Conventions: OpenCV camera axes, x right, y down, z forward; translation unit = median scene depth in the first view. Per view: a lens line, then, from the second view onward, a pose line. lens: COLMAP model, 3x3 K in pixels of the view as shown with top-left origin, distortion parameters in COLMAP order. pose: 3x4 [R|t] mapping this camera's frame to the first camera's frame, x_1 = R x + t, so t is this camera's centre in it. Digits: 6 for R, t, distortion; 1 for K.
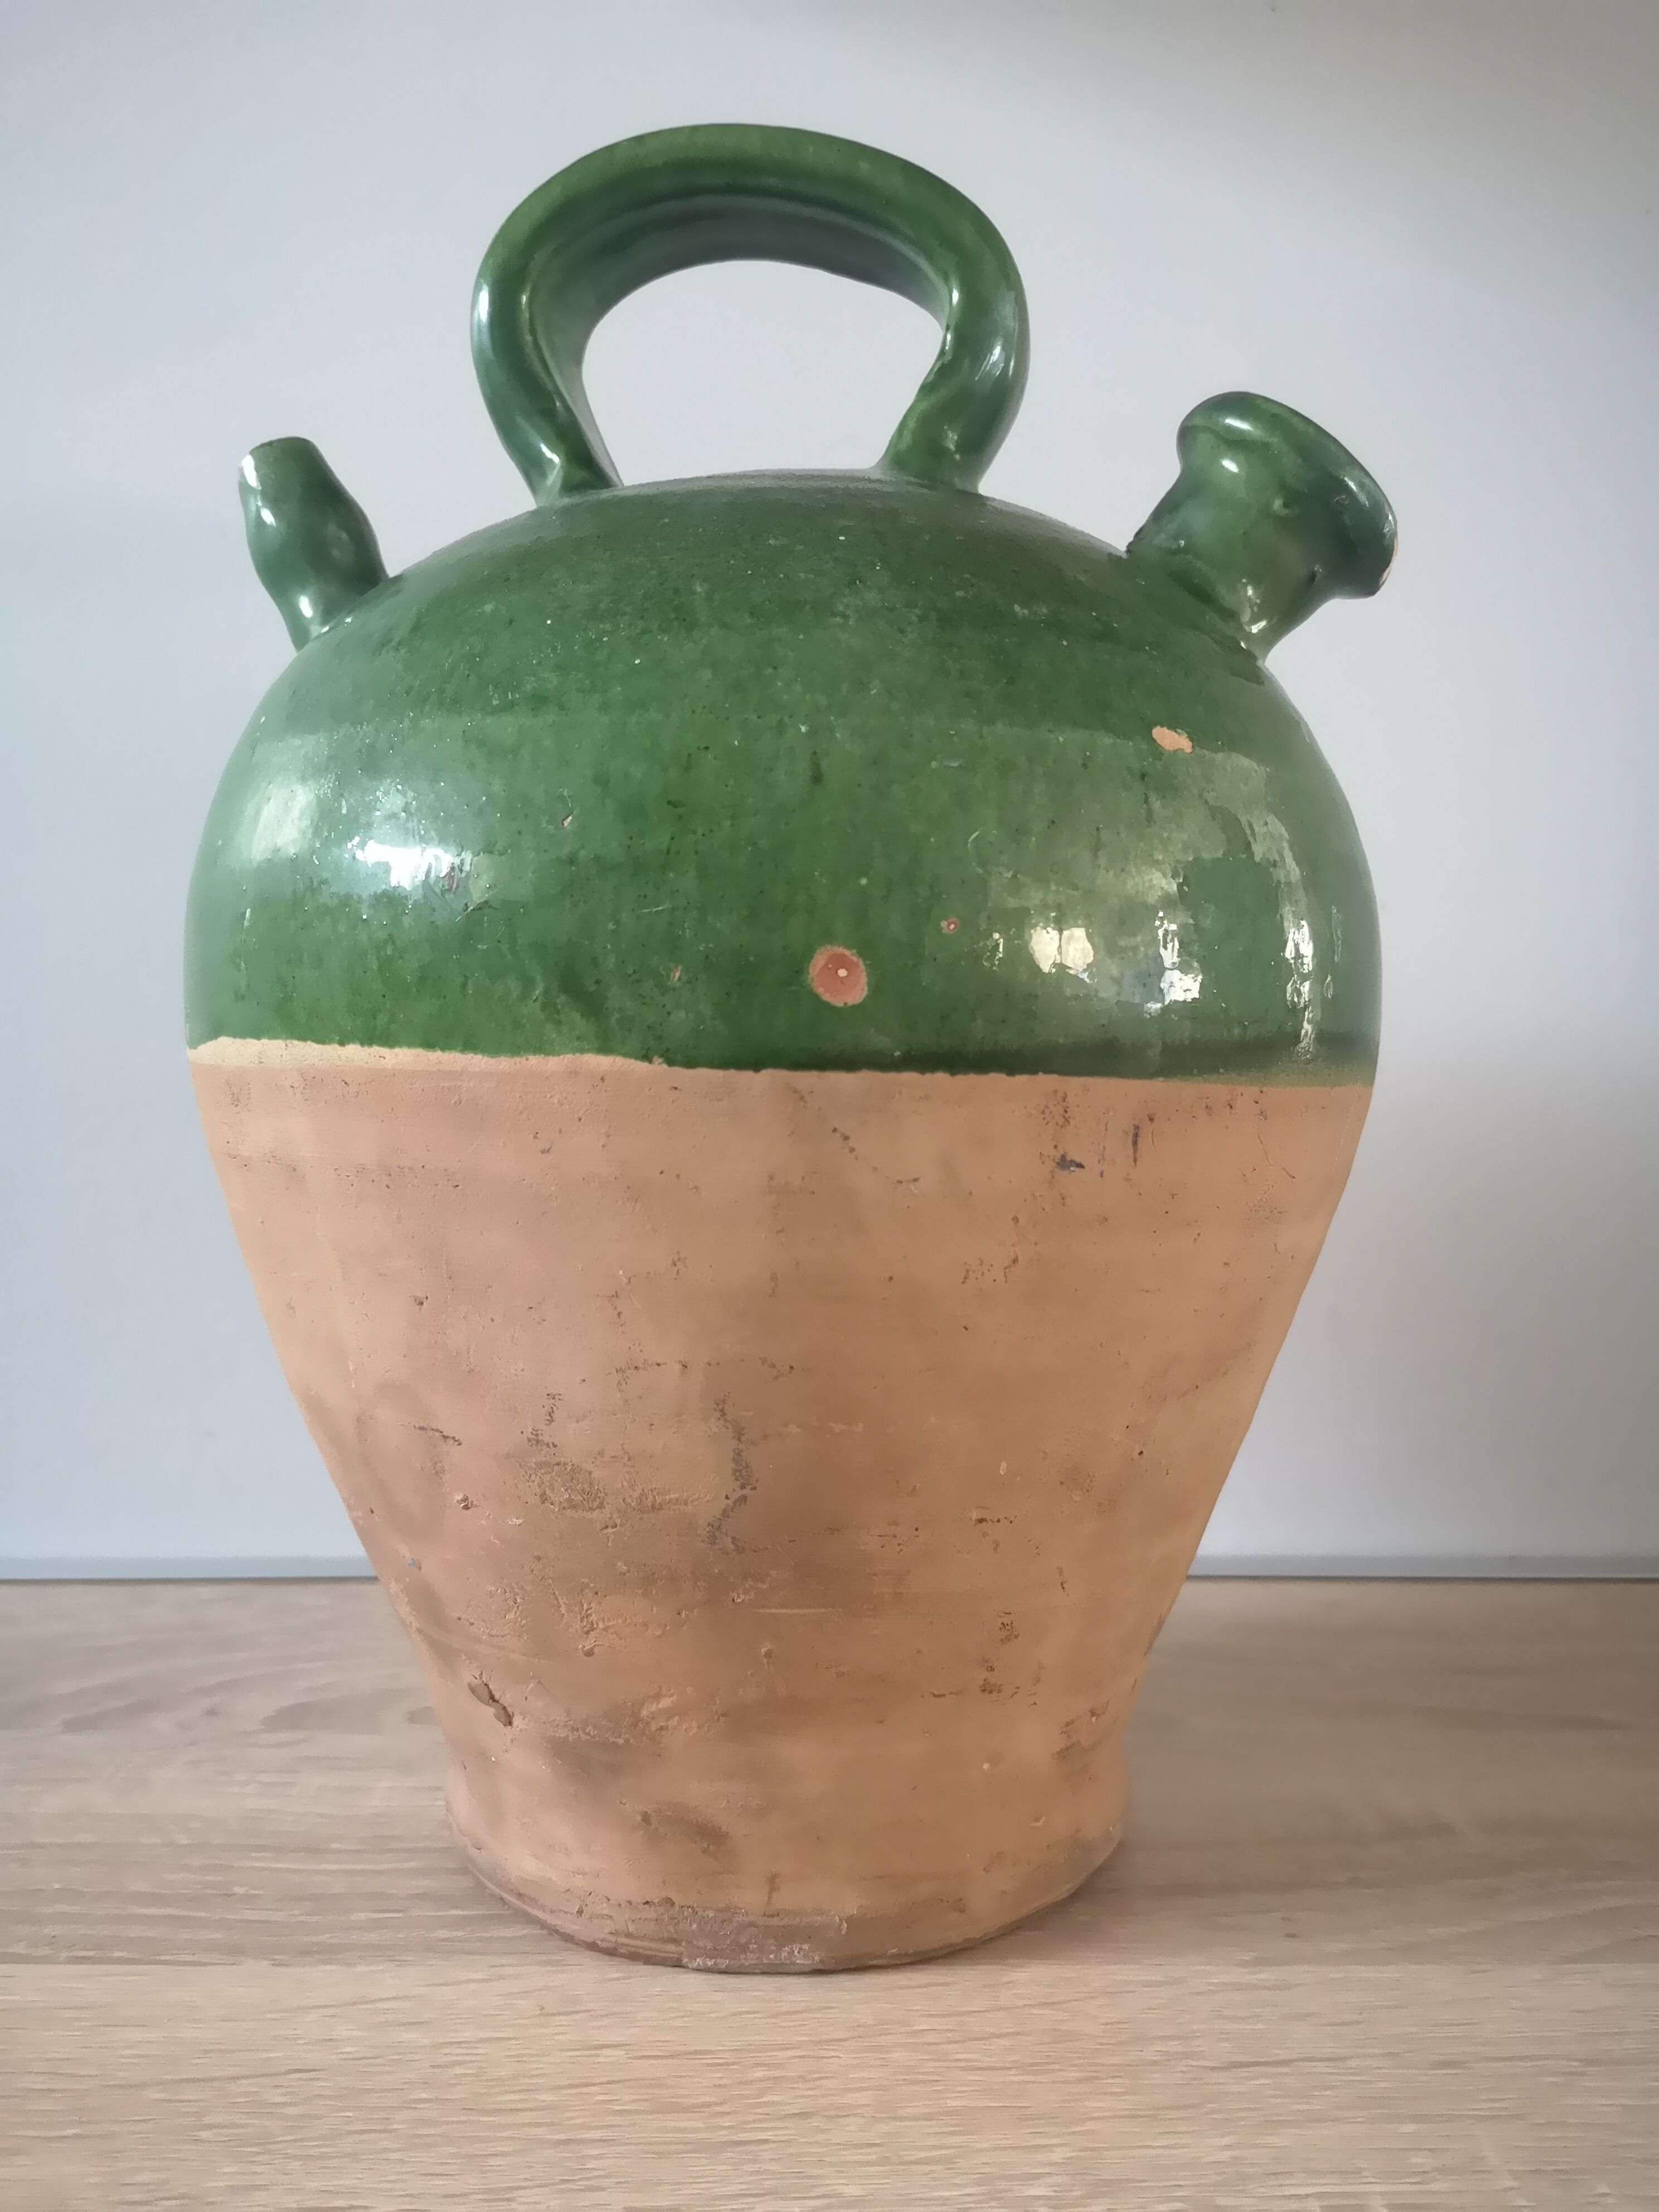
lens RADIAL K [[1761.3, 0, 829.6], [0, 1761.3, 963.1], [0, 0, 1]] dist [0.028610, -0.034426]
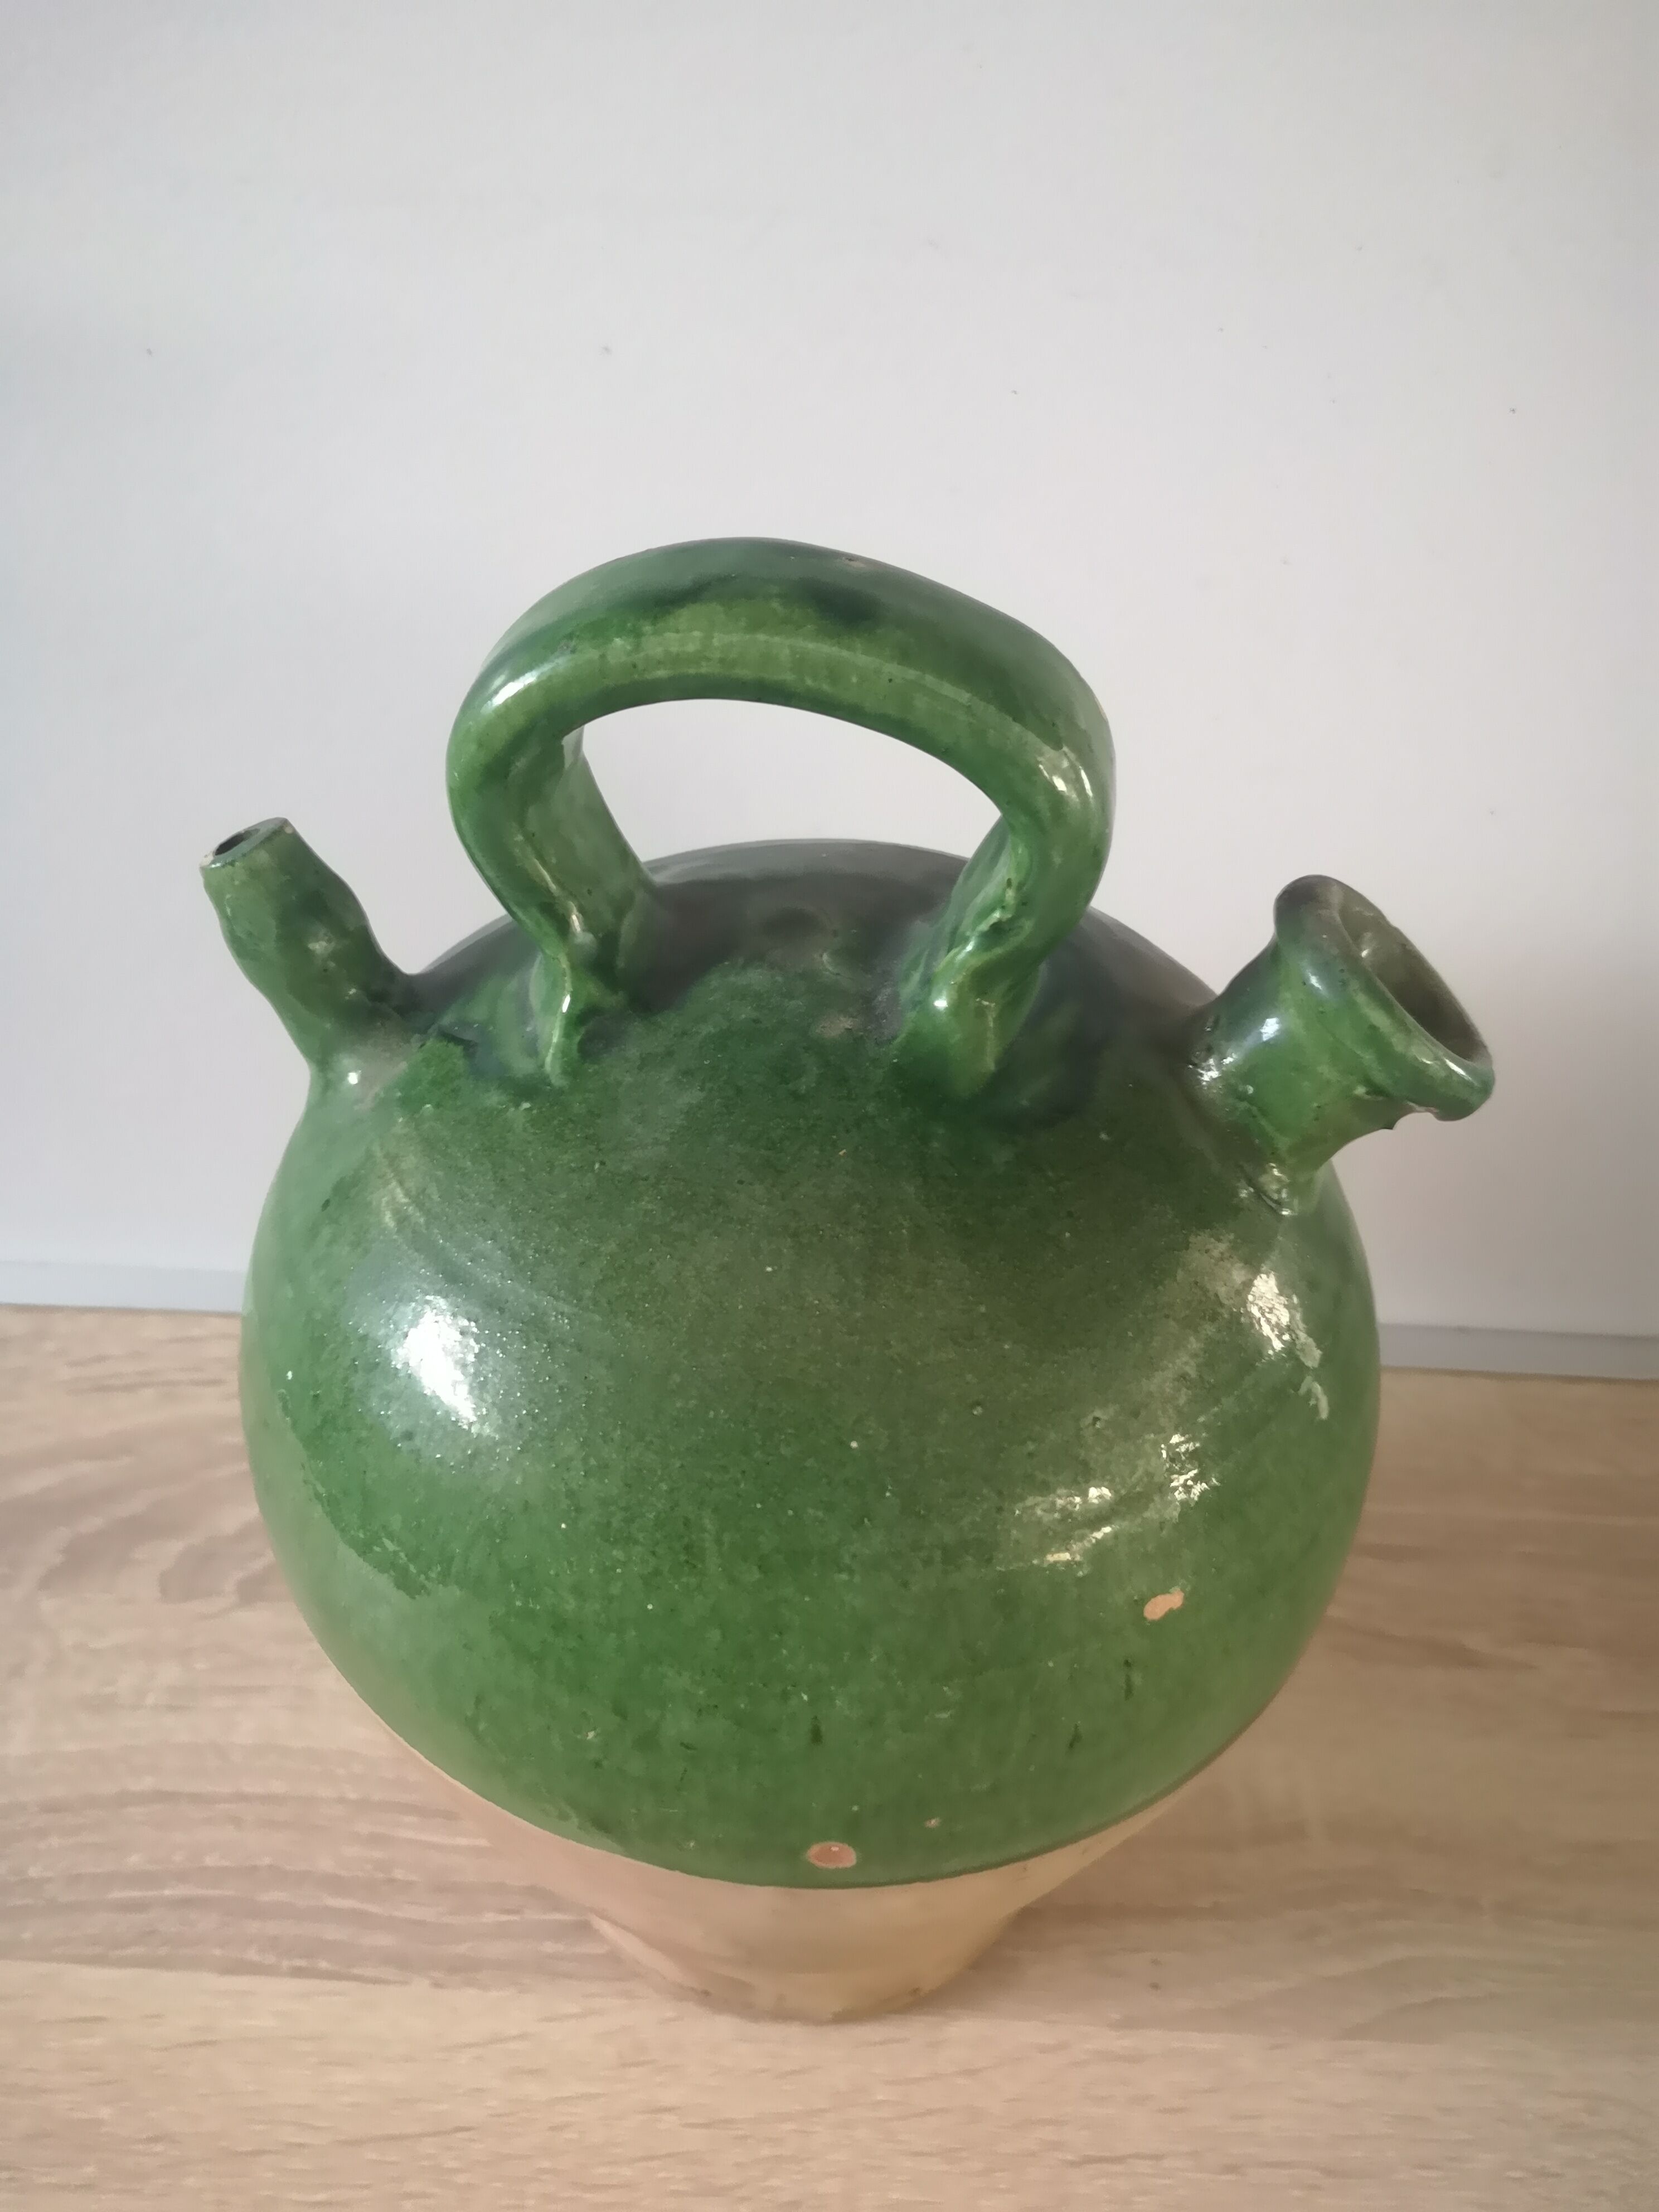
lens RADIAL K [[1846.4, 0, 830.8], [0, 1846.4, 976.6], [0, 0, 1]] dist [0.065567, -0.090184]
pose [[0.998504, 0.047427, -0.027207, 0.009982], [-0.021159, 0.793988, 0.607565, -1.106276], [0.050417, -0.606080, 0.793804, 0.346448]]
